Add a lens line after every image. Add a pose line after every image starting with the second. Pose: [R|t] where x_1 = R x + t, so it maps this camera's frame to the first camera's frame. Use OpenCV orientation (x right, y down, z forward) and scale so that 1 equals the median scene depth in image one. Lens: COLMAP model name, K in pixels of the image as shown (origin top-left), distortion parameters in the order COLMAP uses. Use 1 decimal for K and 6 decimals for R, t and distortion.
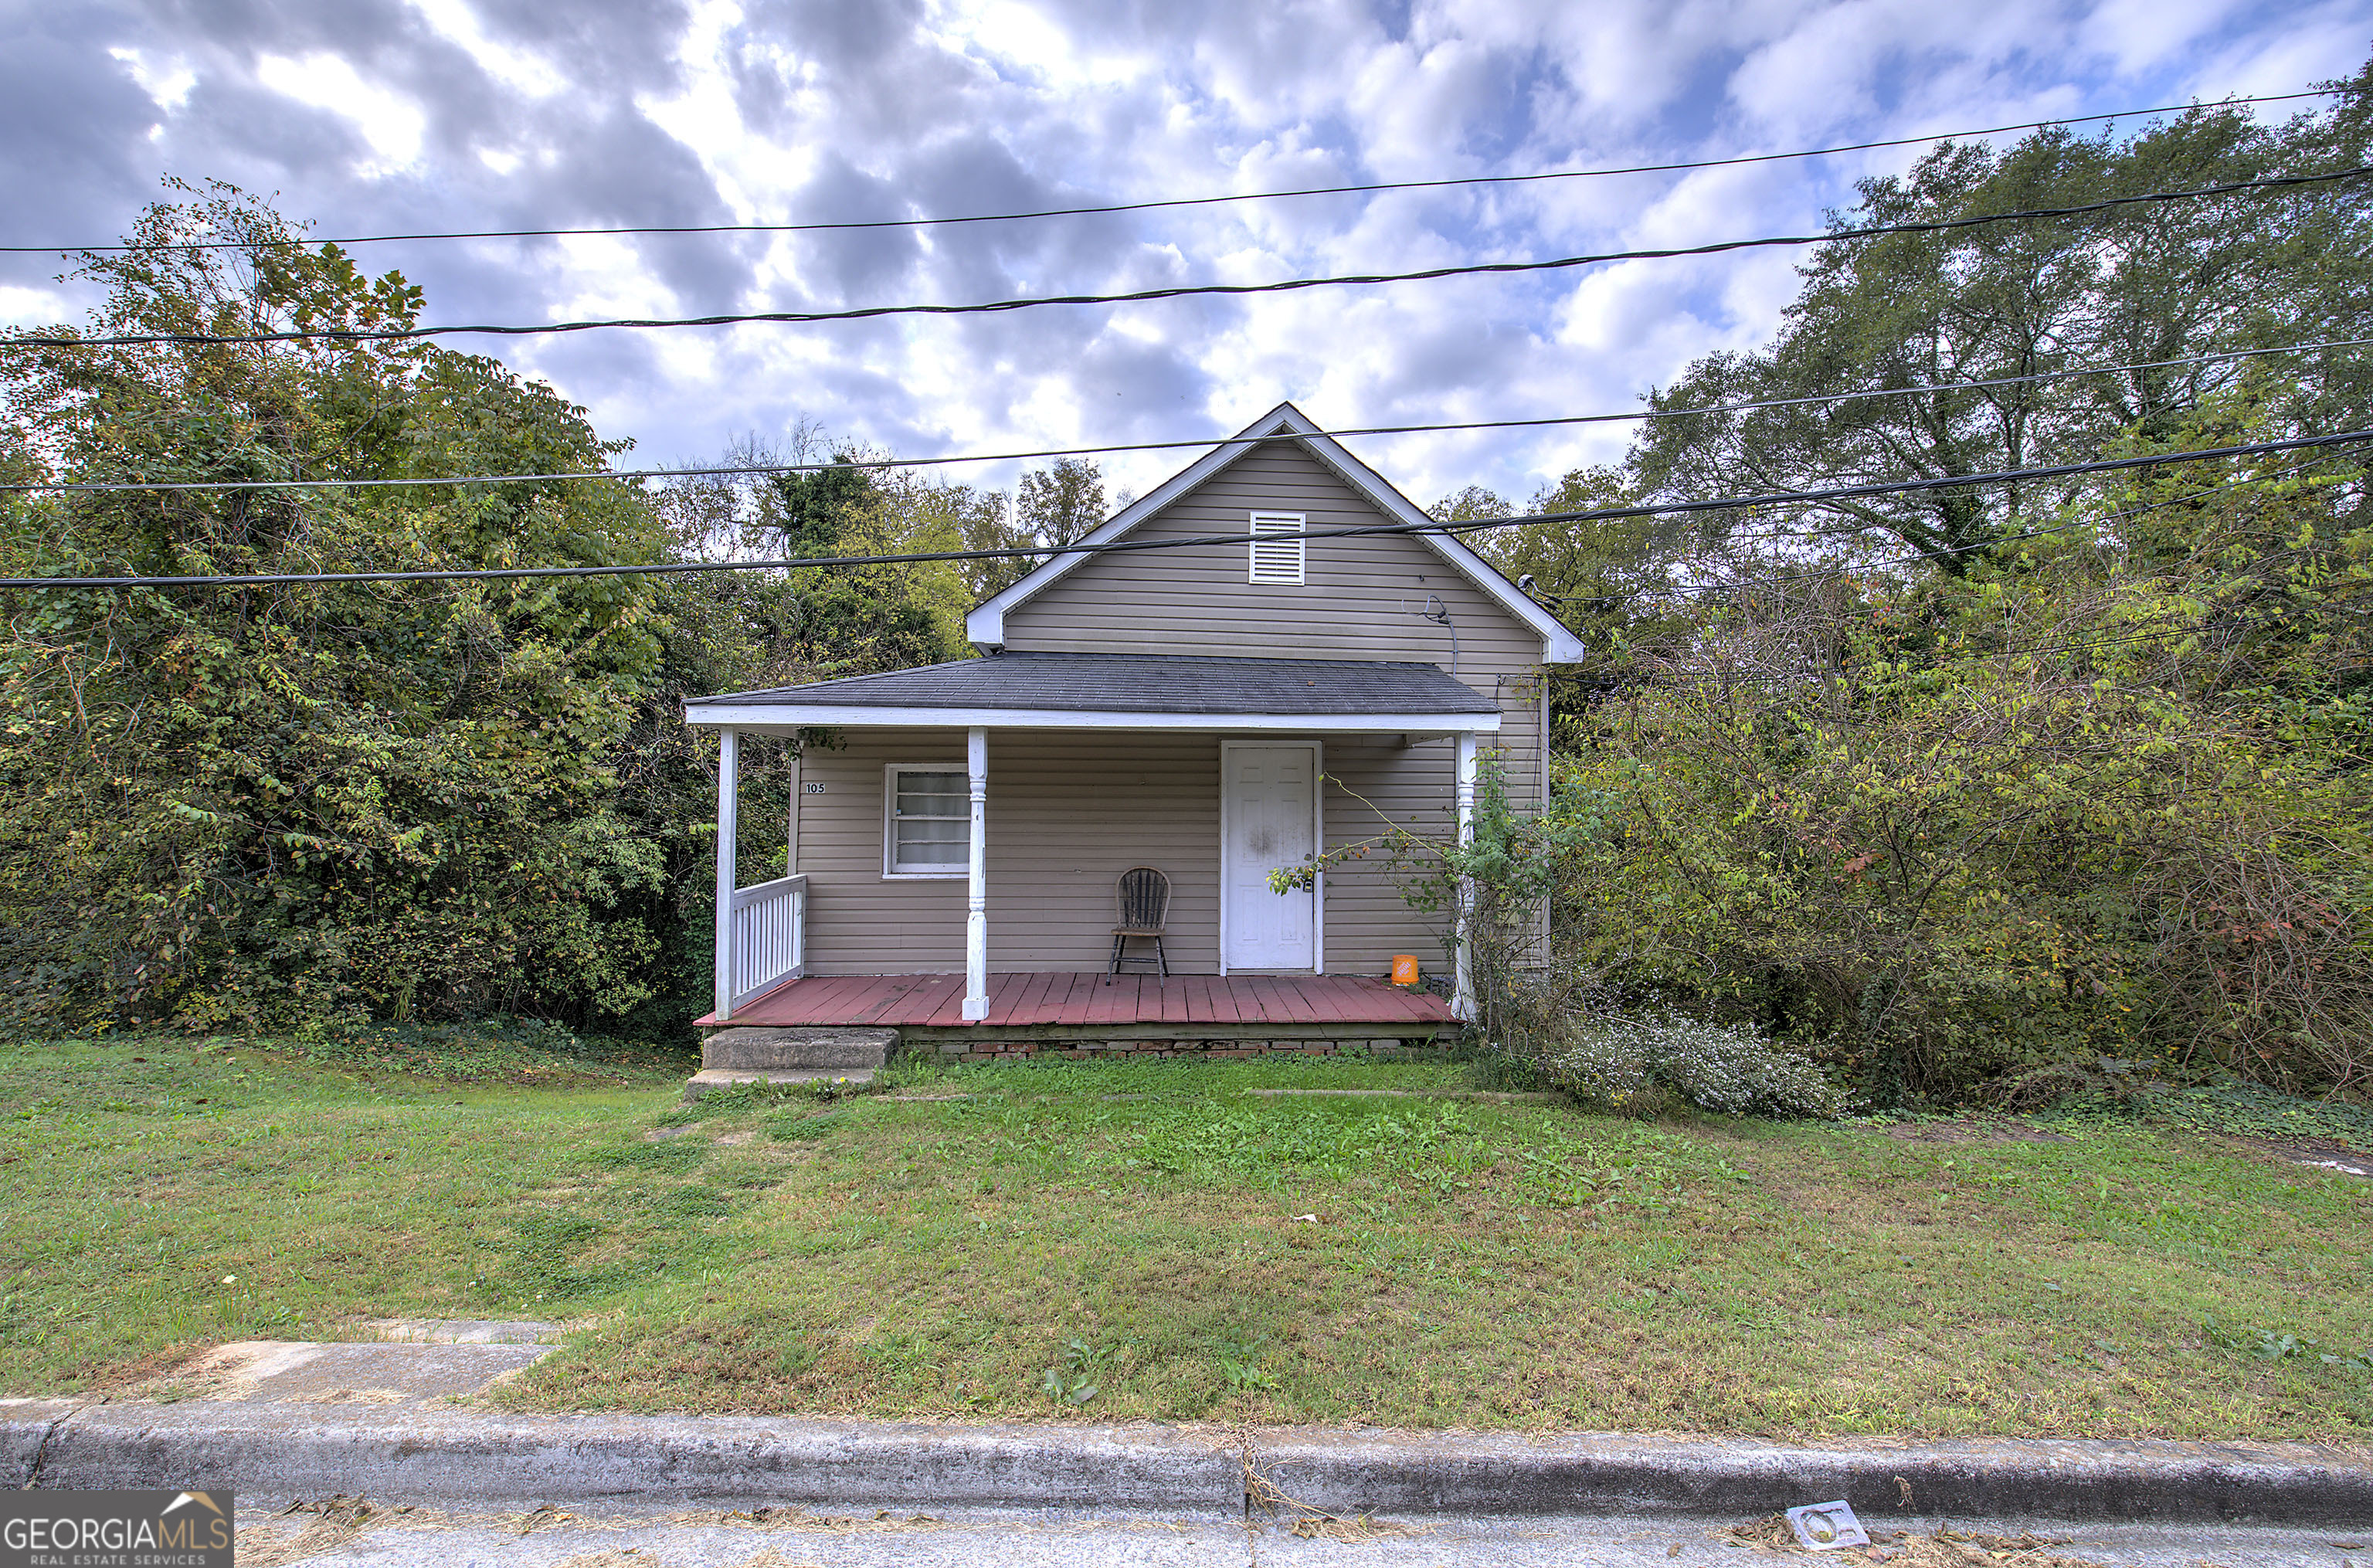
lens RADIAL K [[992.4, 0, 1186.5], [0, 992.4, 784.0], [0, 0, 1]] dist [-0.022523, 0.011938]
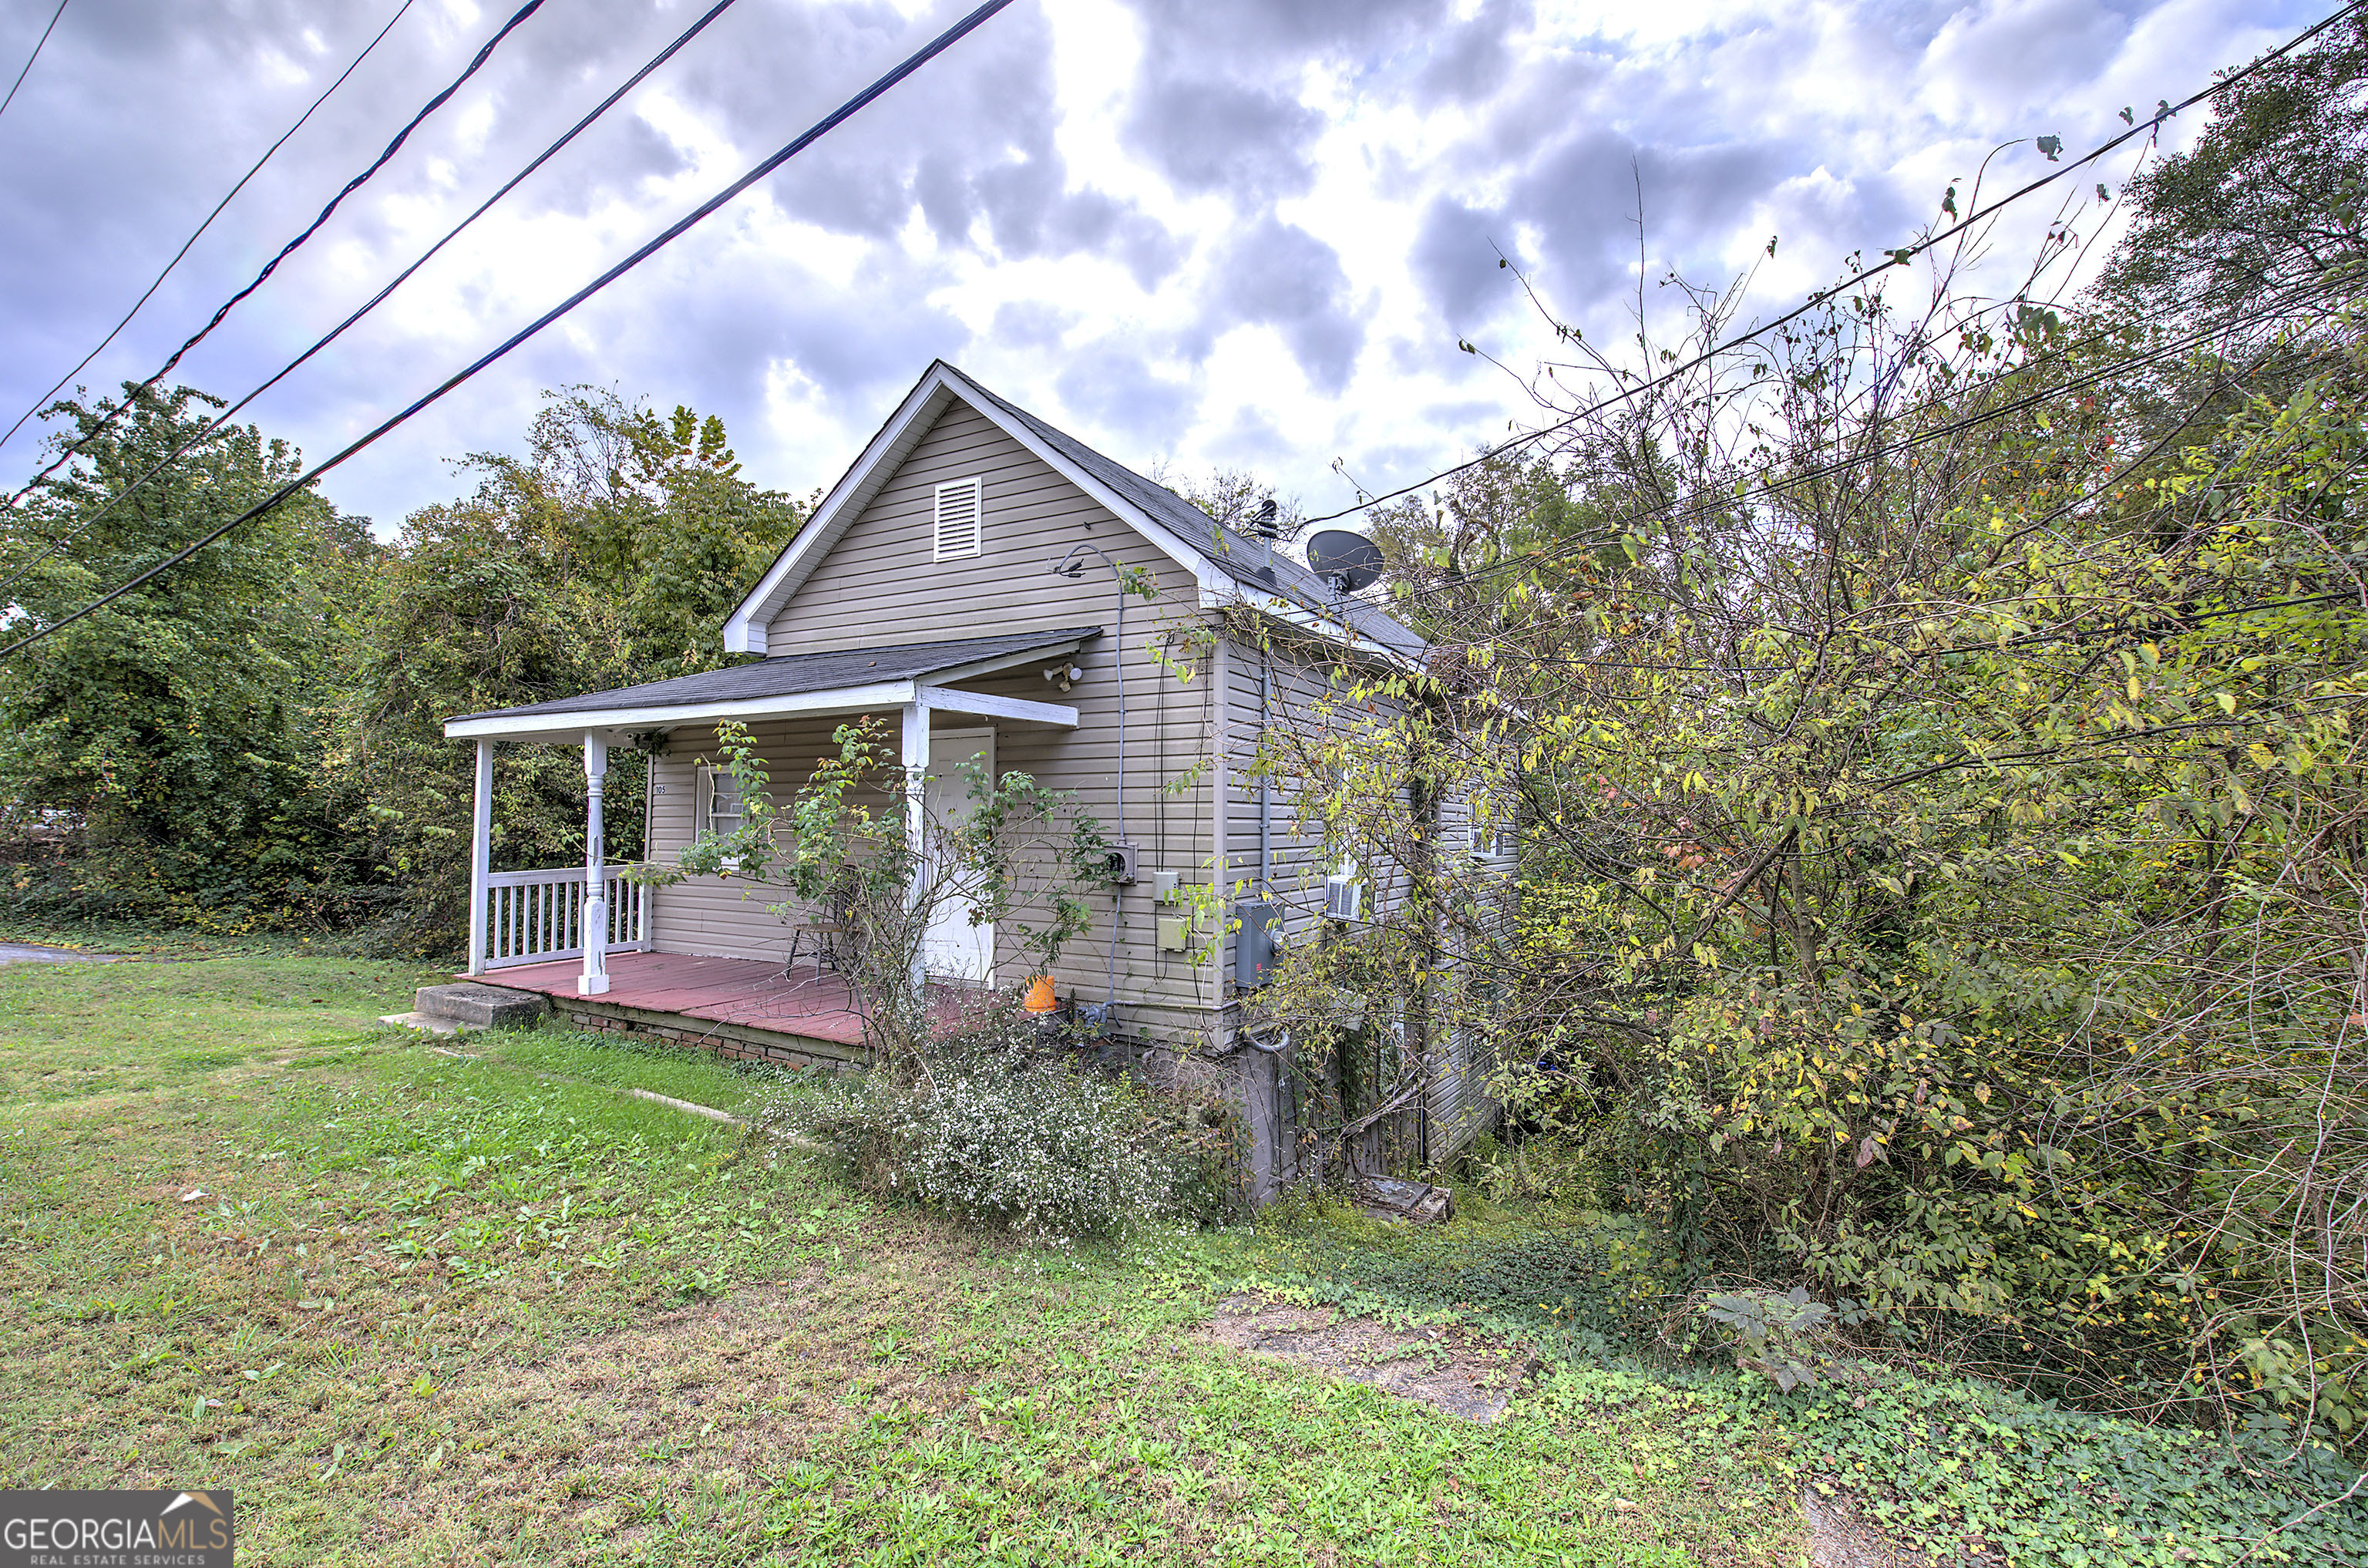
lens RADIAL K [[995.1, 0, 1187.3], [0, 995.1, 774.2], [0, 0, 1]] dist [0.000859, 0.000191]
pose [[0.842502, -0.026503, -0.538041, 0.773441], [0.013178, 0.999504, -0.028599, 0.027421], [0.538532, 0.017004, 0.842433, 0.346493]]
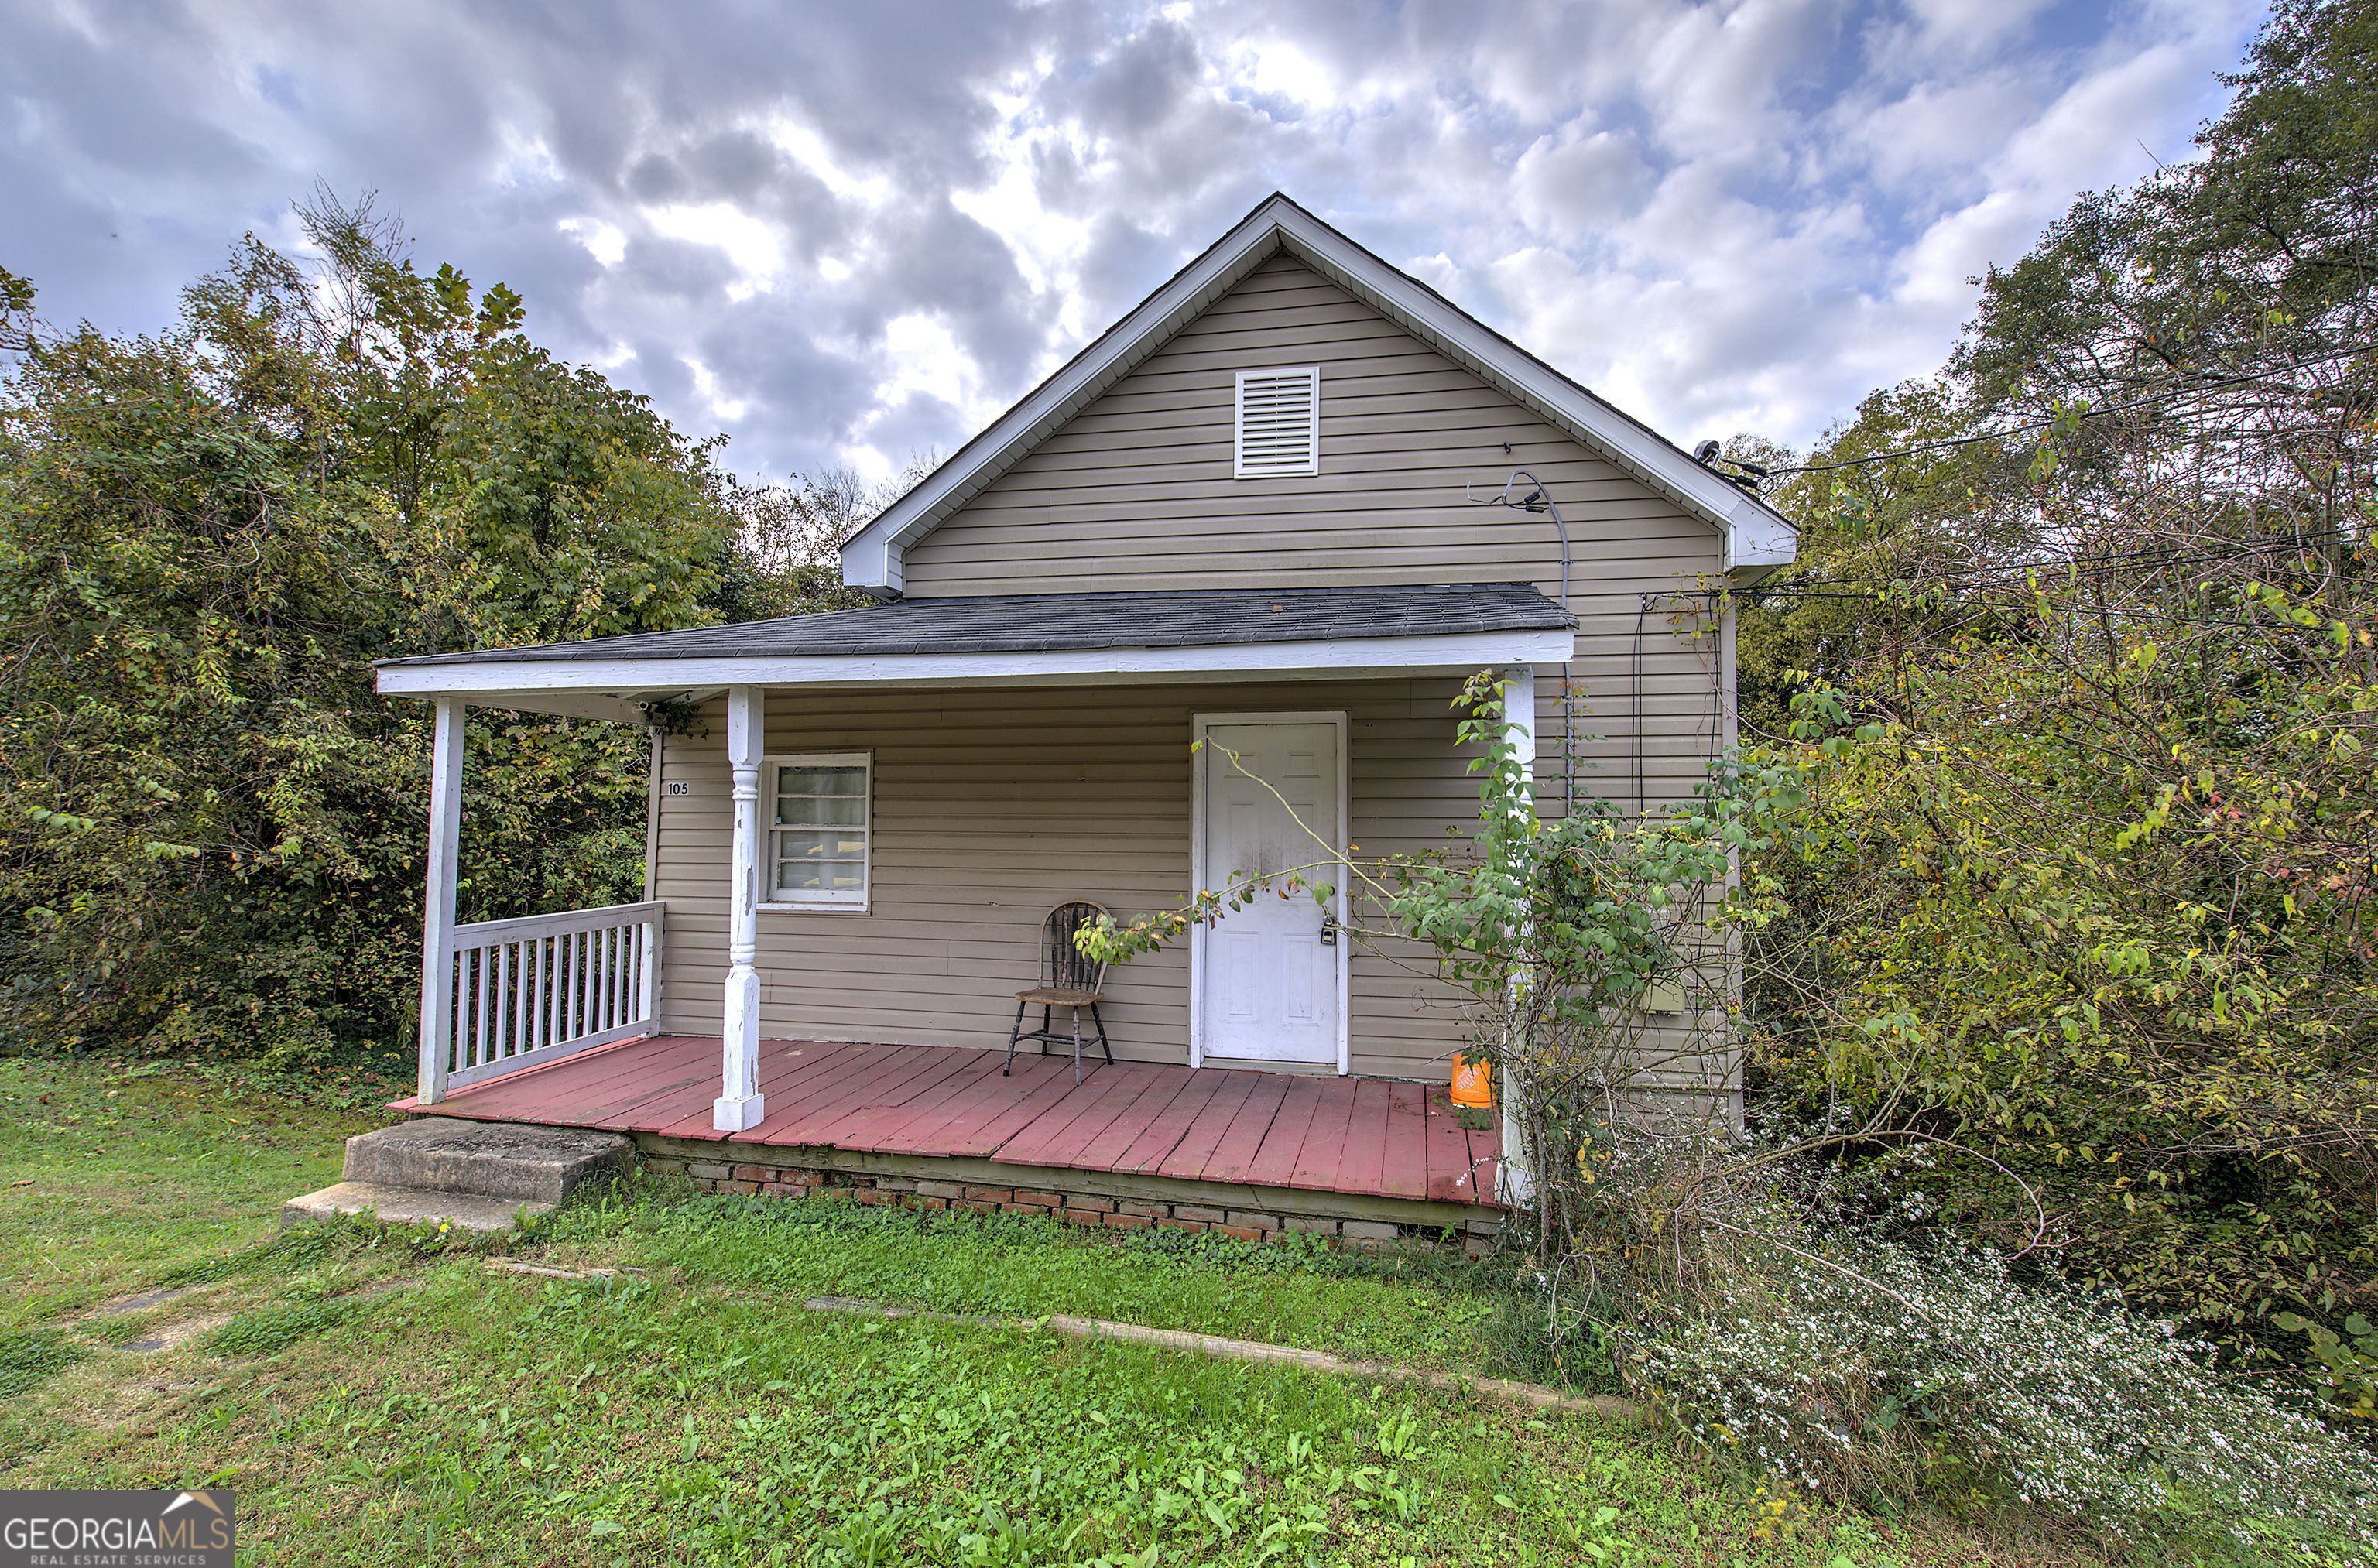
lens RADIAL K [[997.2, 0, 1192.3], [0, 997.2, 780.4], [0, 0, 1]] dist [-0.002609, 0.000221]
pose [[0.966963, -0.008720, -0.254768, 0.208149], [0.002061, 0.999650, -0.026391, 0.018834], [0.254909, 0.024994, 0.966642, 0.352388]]
